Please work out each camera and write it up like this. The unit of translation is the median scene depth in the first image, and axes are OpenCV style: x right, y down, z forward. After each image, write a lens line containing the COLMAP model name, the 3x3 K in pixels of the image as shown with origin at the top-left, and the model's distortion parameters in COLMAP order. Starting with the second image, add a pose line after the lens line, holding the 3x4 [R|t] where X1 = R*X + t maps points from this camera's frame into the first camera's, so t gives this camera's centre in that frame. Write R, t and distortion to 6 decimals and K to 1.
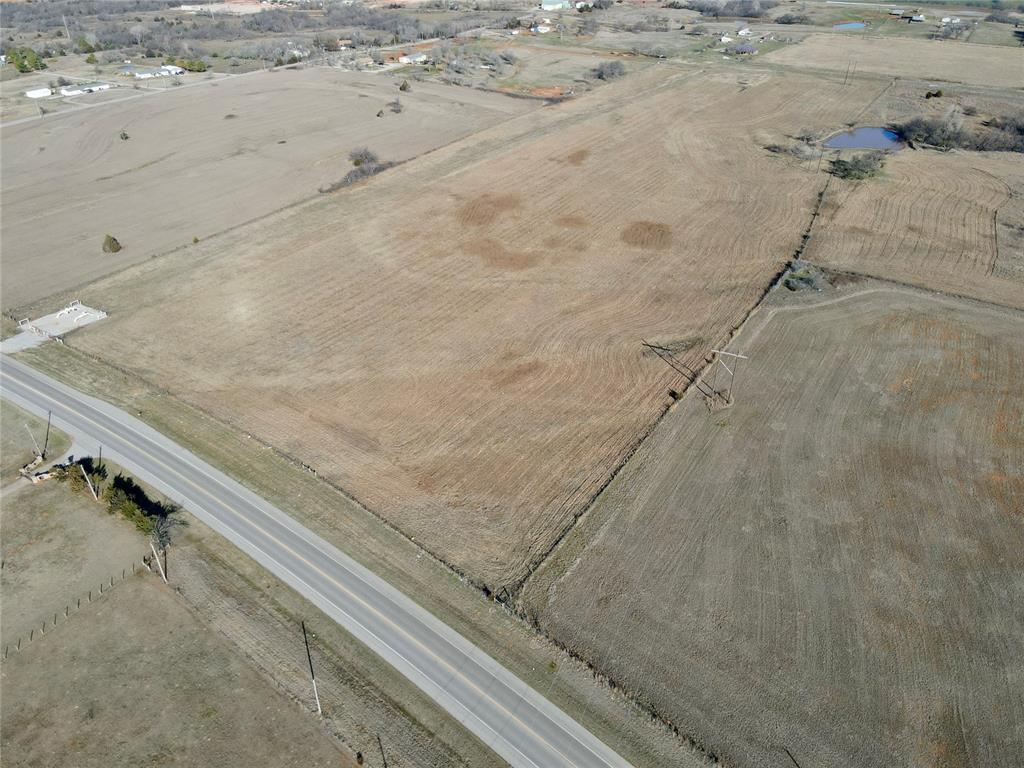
lens RADIAL K [[748.0, 0, 507.7], [0, 748.0, 387.4], [0, 0, 1]] dist [0.009257, 0.012033]
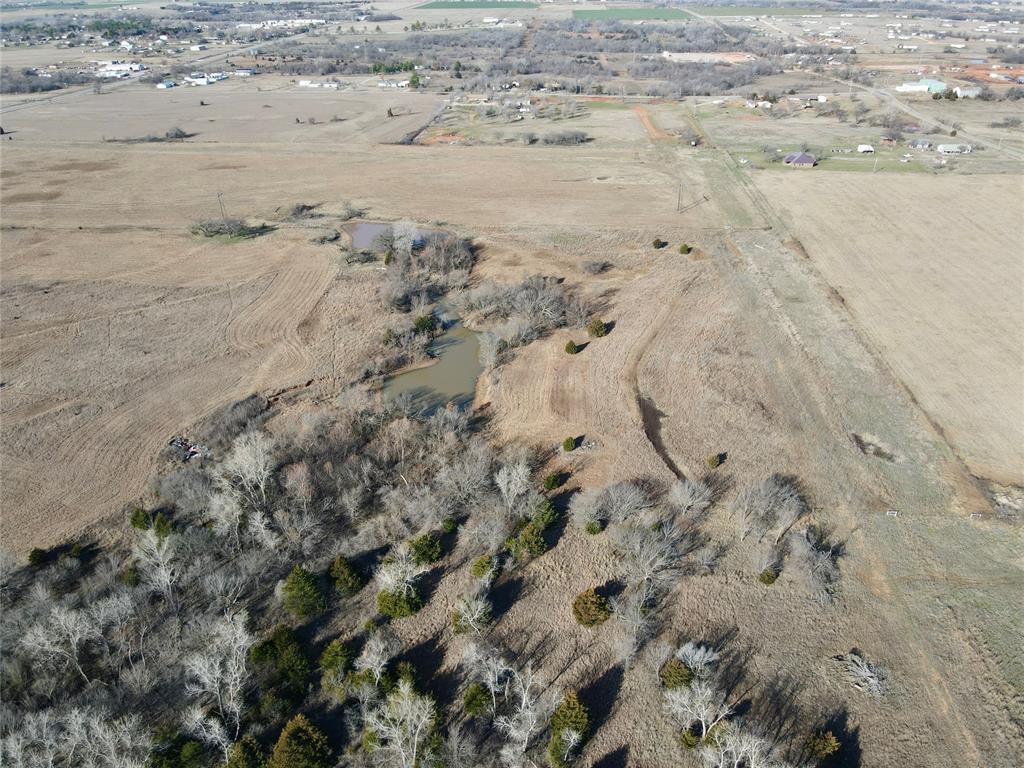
lens RADIAL K [[756.0, 0, 507.4], [0, 756.0, 374.8], [0, 0, 1]] dist [0.002623, 0.026756]
pose [[0.468842, 0.417753, -0.778248, 1.625764], [-0.472337, 0.863103, 0.178750, -0.523262], [0.746381, 0.283789, 0.601979, 0.802872]]
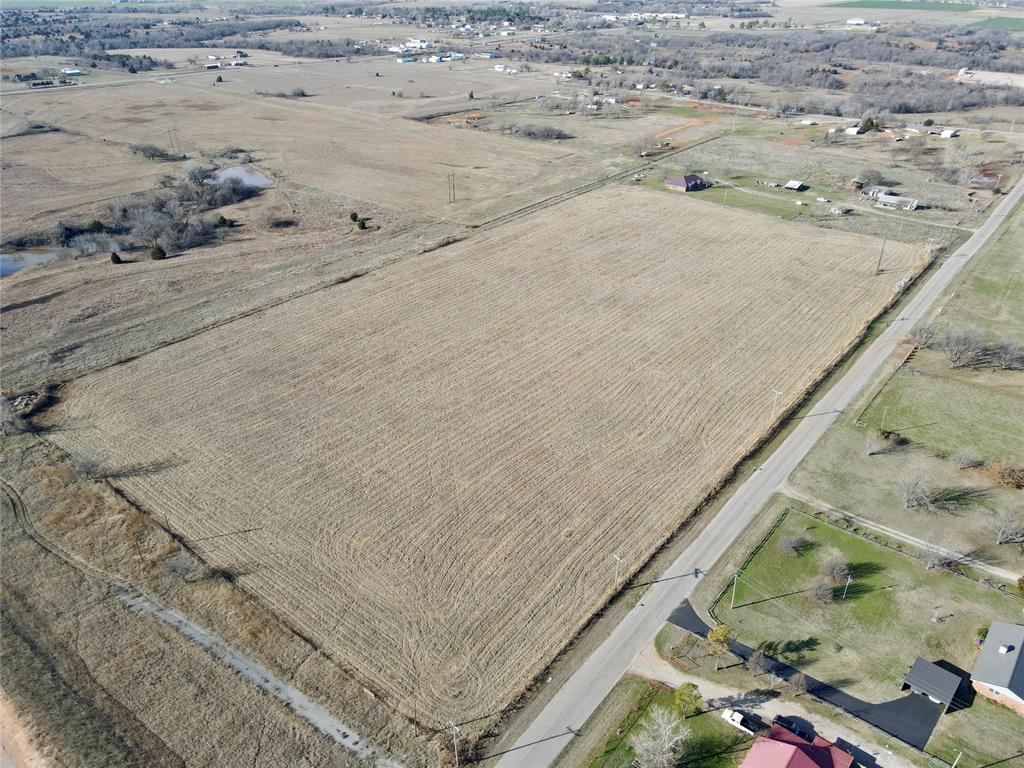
lens RADIAL K [[748.0, 0, 507.7], [0, 748.0, 387.4], [0, 0, 1]] dist [0.009257, 0.012033]
pose [[-0.118414, 0.491681, -0.862687, 1.929731], [-0.539629, 0.697440, 0.471570, -1.070334], [0.833534, 0.521371, 0.182738, 1.641527]]
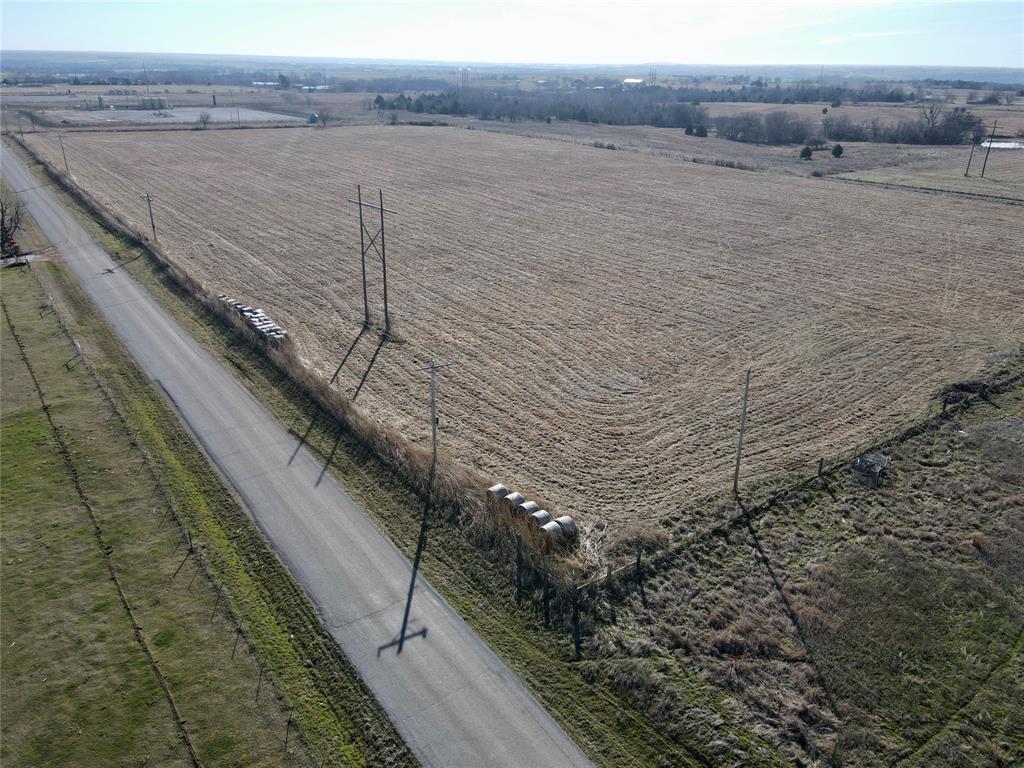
lens RADIAL K [[748.0, 0, 507.7], [0, 748.0, 387.4], [0, 0, 1]] dist [0.009257, 0.012033]
pose [[-0.929606, -0.159668, 0.332172, 0.871613], [0.189308, 0.566438, 0.802067, -1.170211], [-0.316219, 0.808489, -0.496338, 2.252966]]
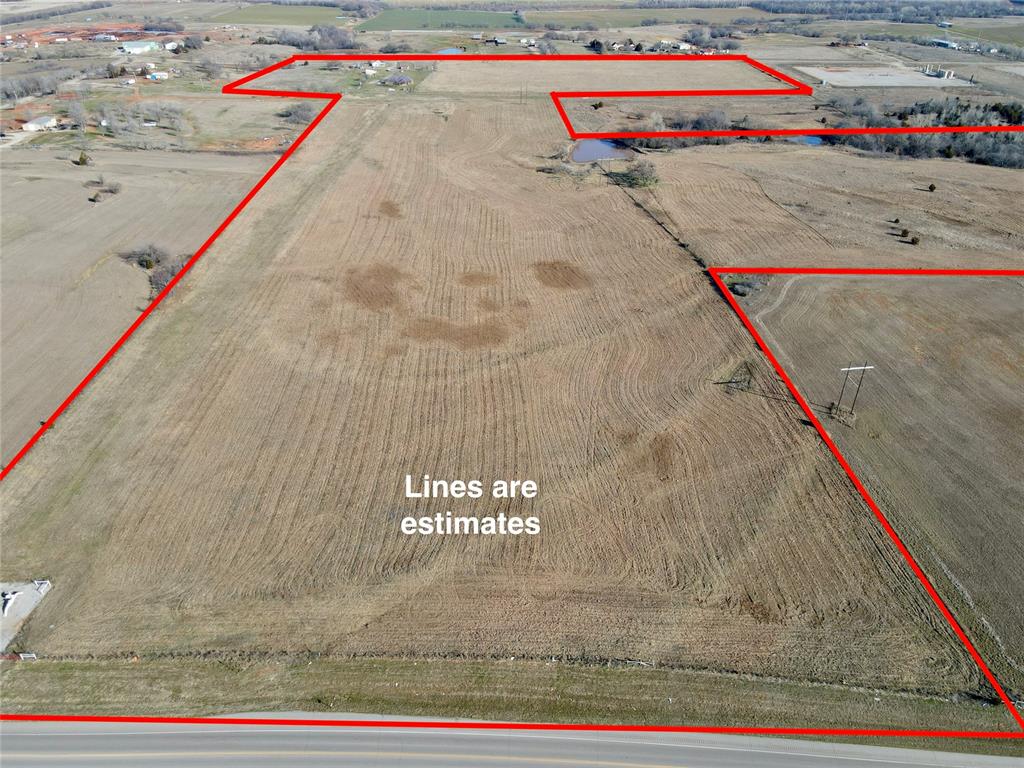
lens RADIAL K [[748.0, 0, 507.7], [0, 748.0, 387.4], [0, 0, 1]] dist [0.009257, 0.012033]
pose [[0.826968, -0.283169, 0.485737, -0.334965], [0.299041, 0.953106, 0.046512, -0.116462], [-0.476129, 0.106791, 0.872867, 0.185751]]
